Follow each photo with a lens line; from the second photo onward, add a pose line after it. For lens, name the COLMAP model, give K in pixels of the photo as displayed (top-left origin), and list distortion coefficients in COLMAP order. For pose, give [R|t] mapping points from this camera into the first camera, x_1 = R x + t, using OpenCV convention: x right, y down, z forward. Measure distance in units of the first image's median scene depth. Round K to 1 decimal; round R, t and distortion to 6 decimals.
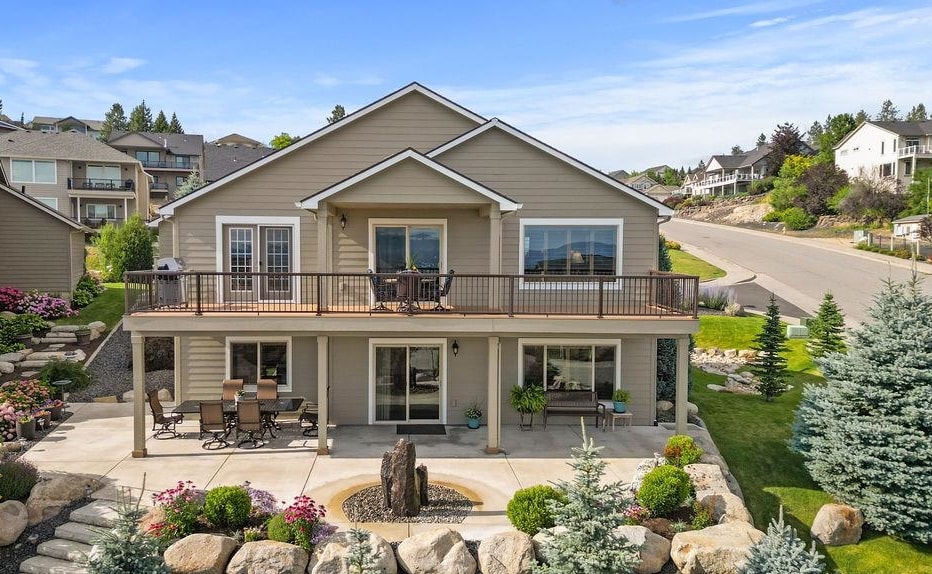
lens RADIAL K [[738.0, 0, 419.3], [0, 738.0, 286.8], [0, 0, 1]] dist [0.050542, -0.003807]
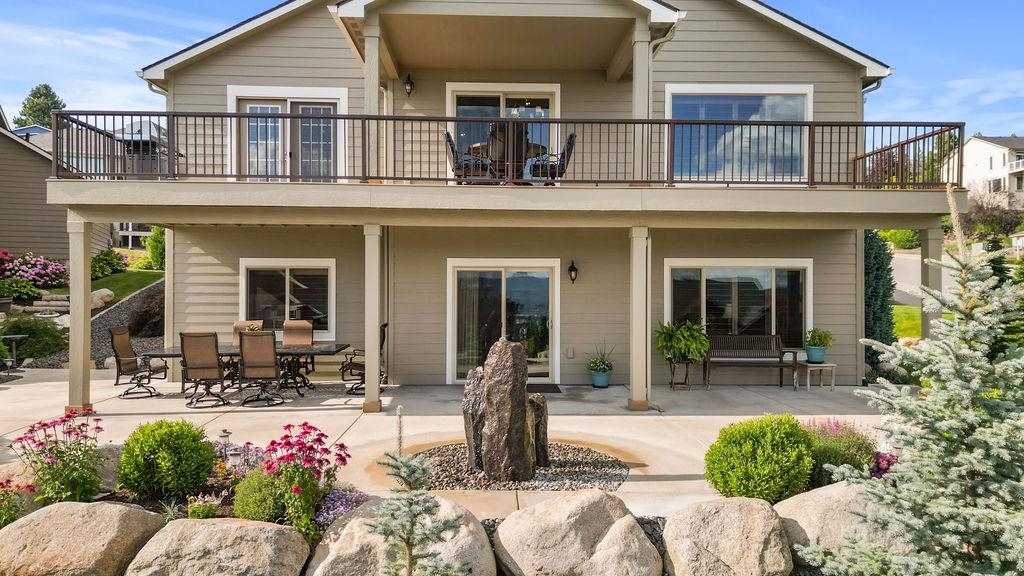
lens RADIAL K [[740.8, 0, 512.0], [0, 740.8, 288.0], [0, 0, 1]] dist [0.037863, -0.005447]
pose [[0.999947, -0.000959, 0.010249, -0.020782], [0.001533, 0.998419, -0.056183, 0.191551], [-0.010179, 0.056196, 0.998368, 0.439494]]
